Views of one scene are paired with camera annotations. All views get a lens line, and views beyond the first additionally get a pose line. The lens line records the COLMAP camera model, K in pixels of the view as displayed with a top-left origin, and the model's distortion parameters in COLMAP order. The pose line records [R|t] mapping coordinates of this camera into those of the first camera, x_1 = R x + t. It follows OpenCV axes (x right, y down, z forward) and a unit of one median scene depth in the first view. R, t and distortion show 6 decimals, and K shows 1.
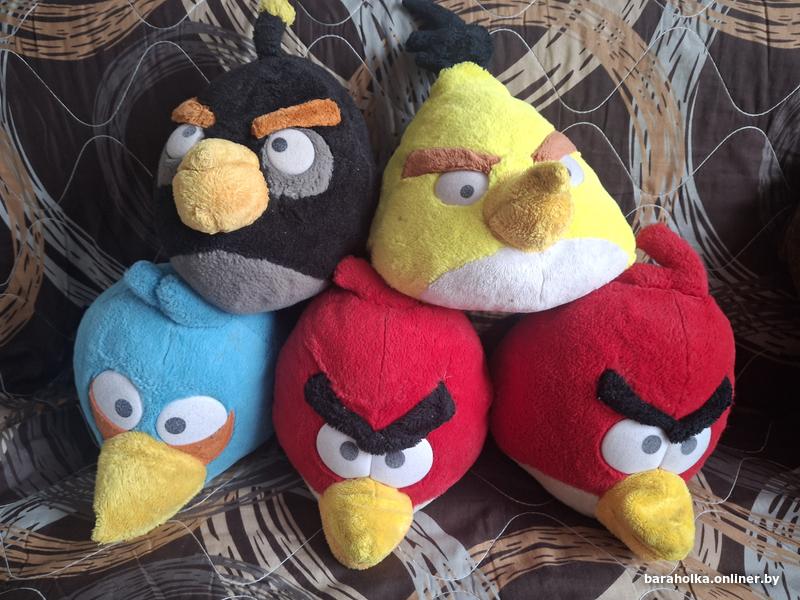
lens RADIAL K [[651.6, 0, 427.5], [0, 651.6, 298.2], [0, 0, 1]] dist [-0.016801, 0.035086]
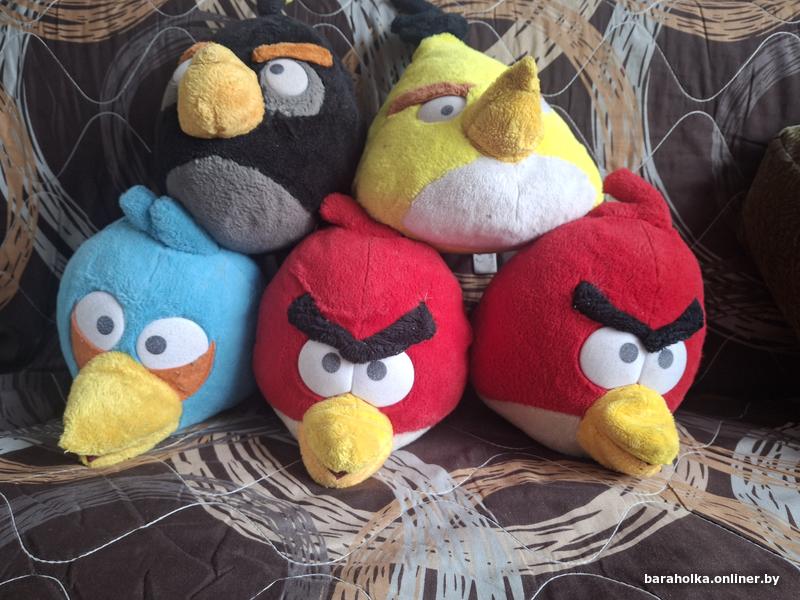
lens RADIAL K [[651.6, 0, 427.5], [0, 651.6, 298.2], [0, 0, 1]] dist [-0.016801, 0.035086]
pose [[0.999421, 0.005583, 0.033566, -0.004853], [0.001939, 0.975500, -0.219990, 0.309873], [-0.033971, 0.219928, 0.974925, -0.001619]]
